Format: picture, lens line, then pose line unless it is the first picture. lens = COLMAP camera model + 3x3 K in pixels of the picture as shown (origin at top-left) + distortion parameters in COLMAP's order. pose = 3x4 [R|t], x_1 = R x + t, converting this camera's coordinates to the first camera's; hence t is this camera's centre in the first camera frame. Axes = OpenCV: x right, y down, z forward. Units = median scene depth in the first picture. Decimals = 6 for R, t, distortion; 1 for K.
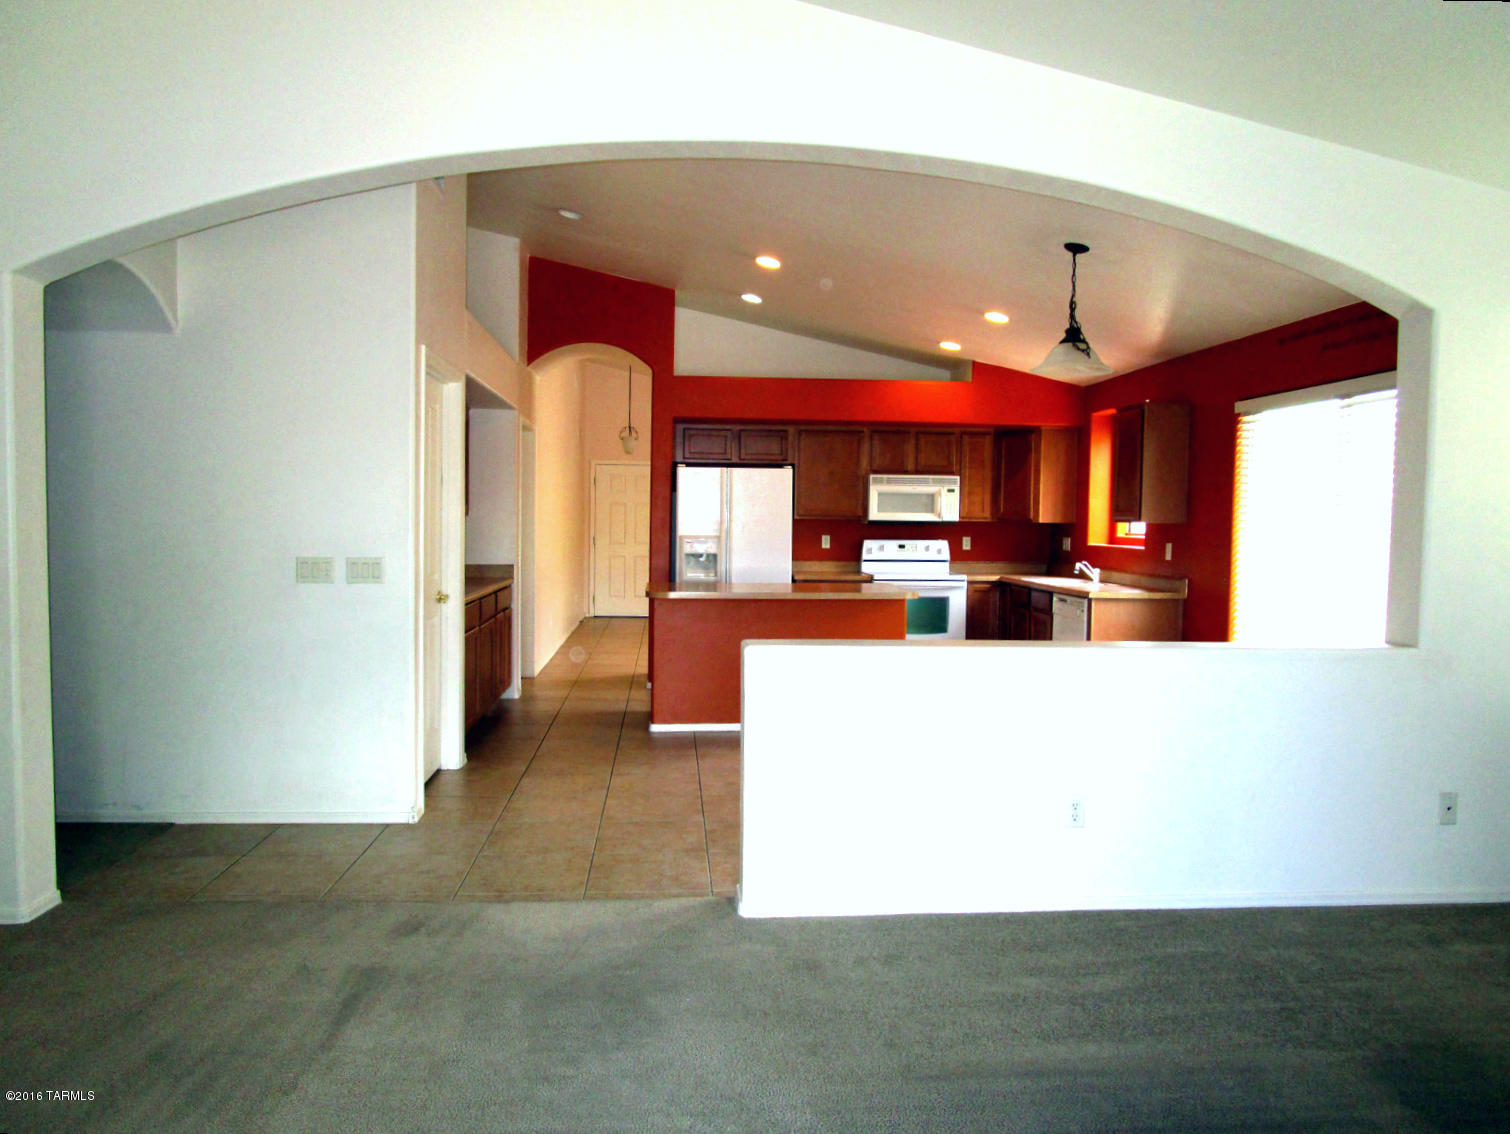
lens RADIAL K [[1133.0, 0, 755.0], [0, 1133.0, 567.0], [0, 0, 1]] dist [-0.013563, -0.000458]
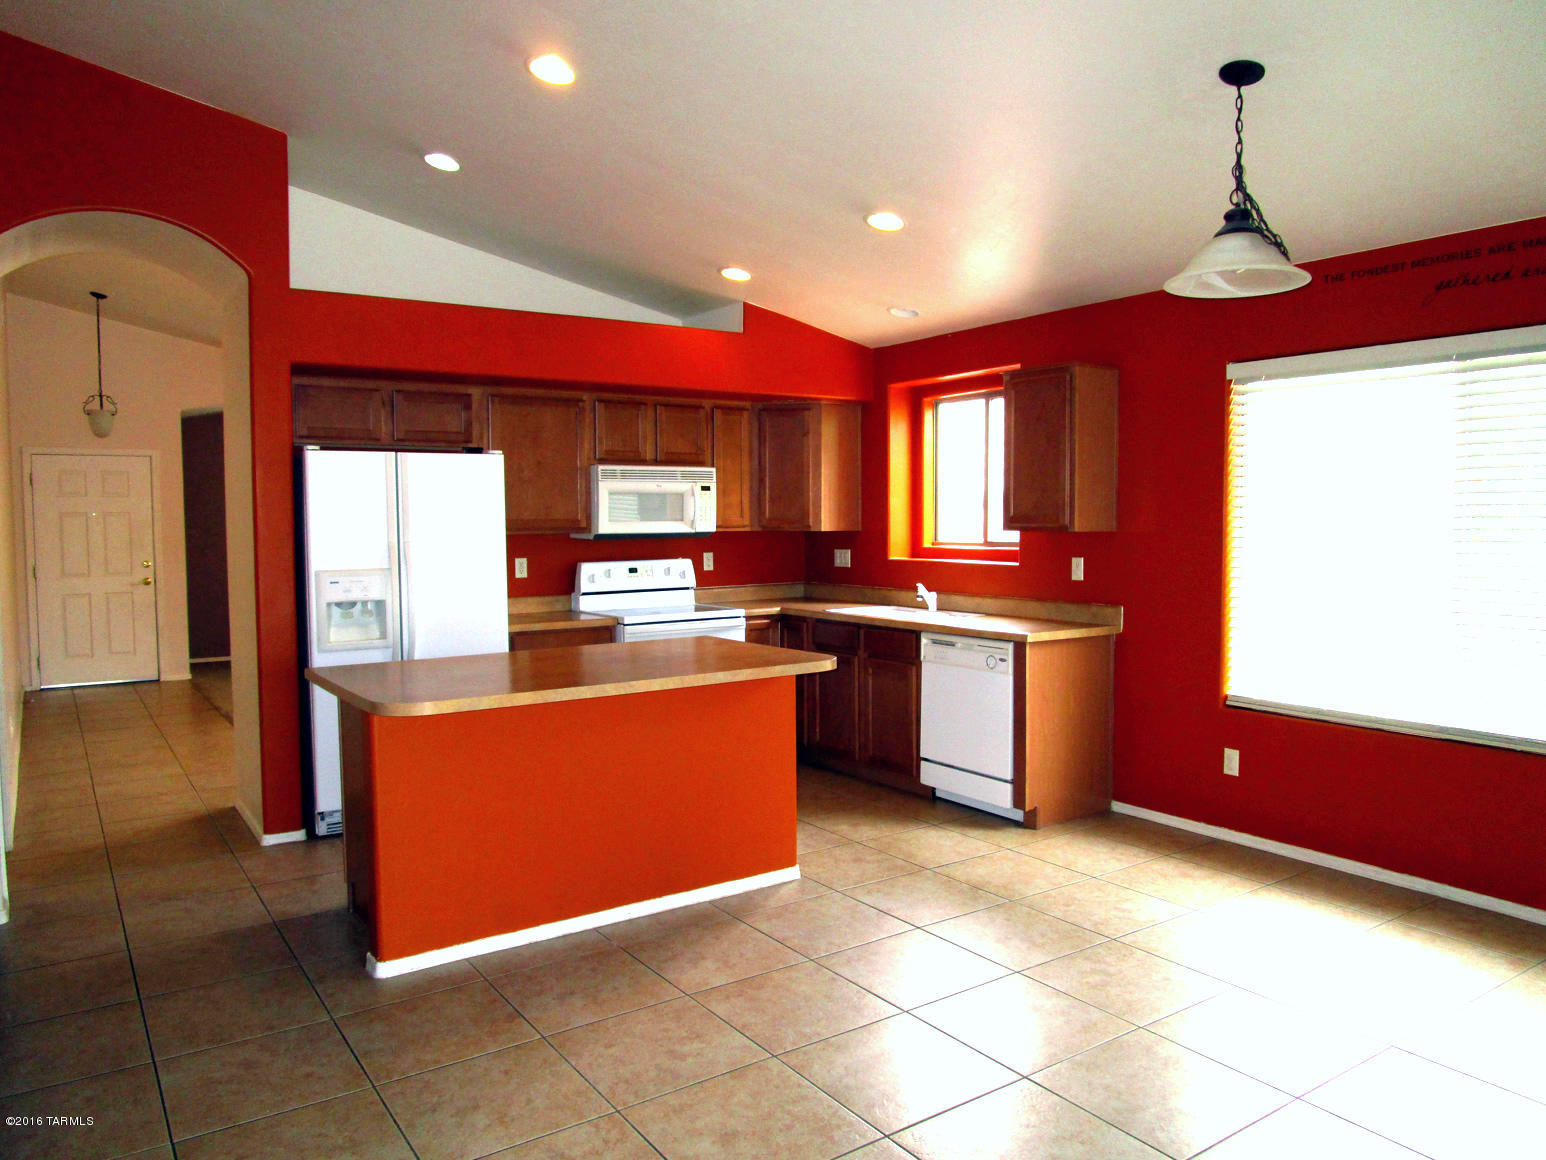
lens RADIAL K [[1116.7, 0, 773.0], [0, 1116.7, 580.0], [0, 0, 1]] dist [-0.019376, 0.004685]
pose [[0.866313, -0.047630, 0.497226, -0.139499], [0.040125, 0.998862, 0.025772, -0.027197], [-0.497888, -0.002375, 0.867238, 0.382175]]
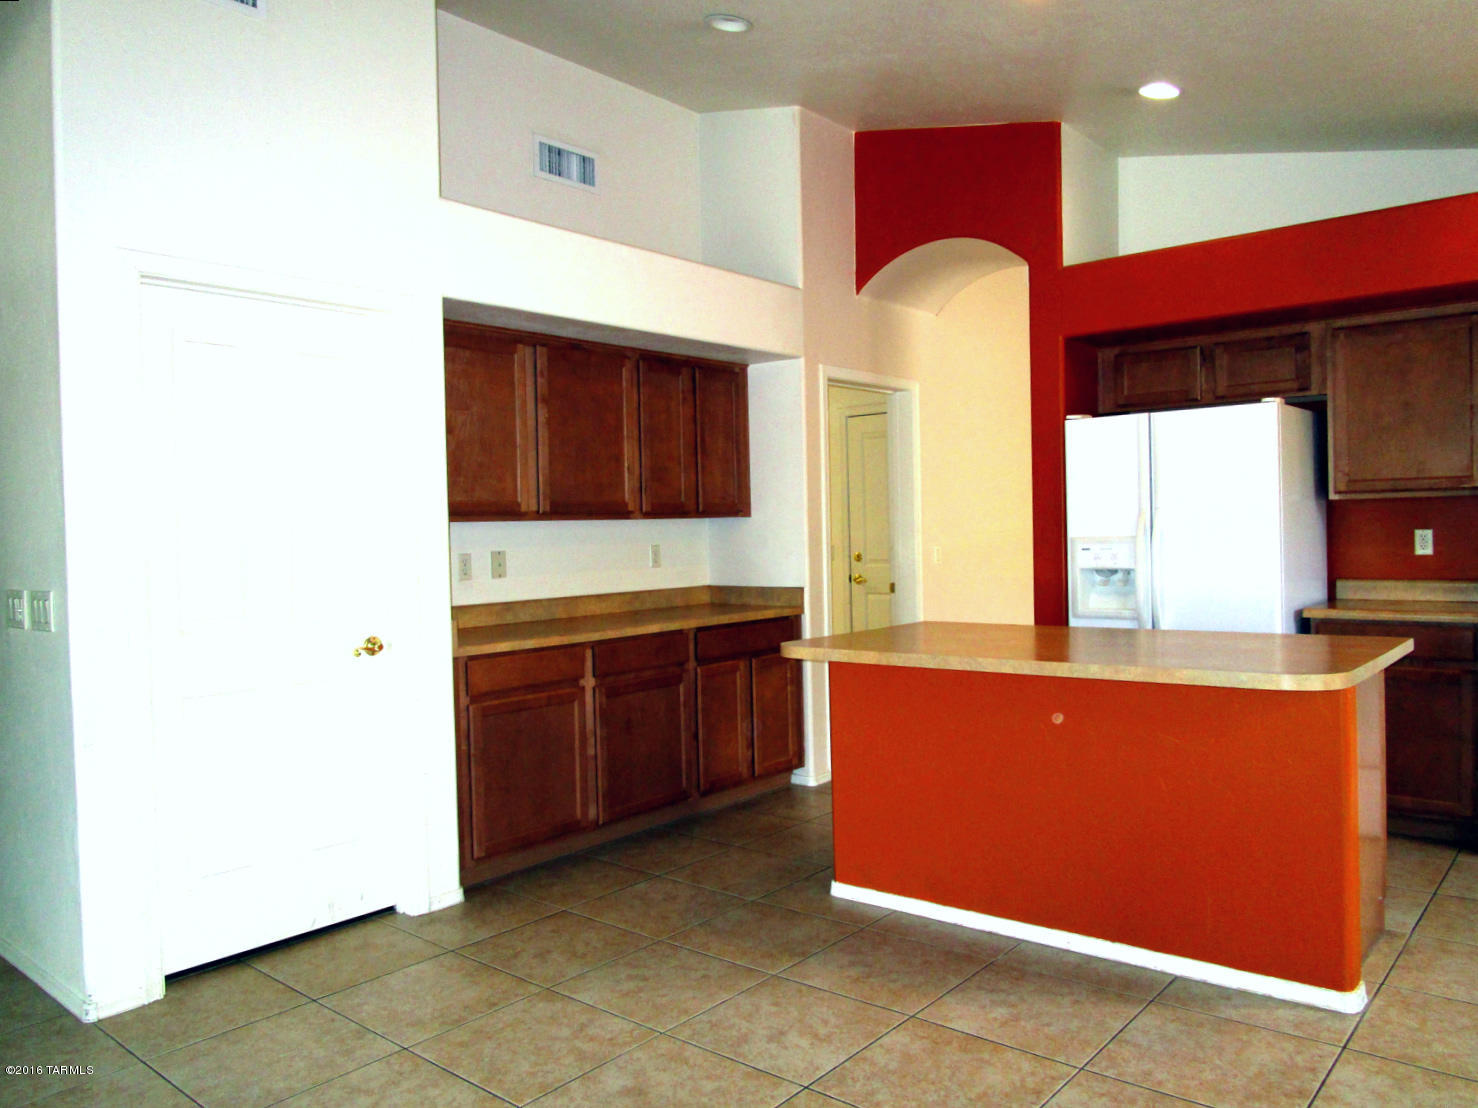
lens RADIAL K [[1091.9, 0, 706.8], [0, 1091.9, 548.6], [0, 0, 1]] dist [-0.028901, 0.001284]
pose [[0.696994, -0.018531, -0.716838, 0.193644], [0.000787, 0.999685, -0.025078, -0.007811], [0.717077, 0.016915, 0.696789, 0.454363]]
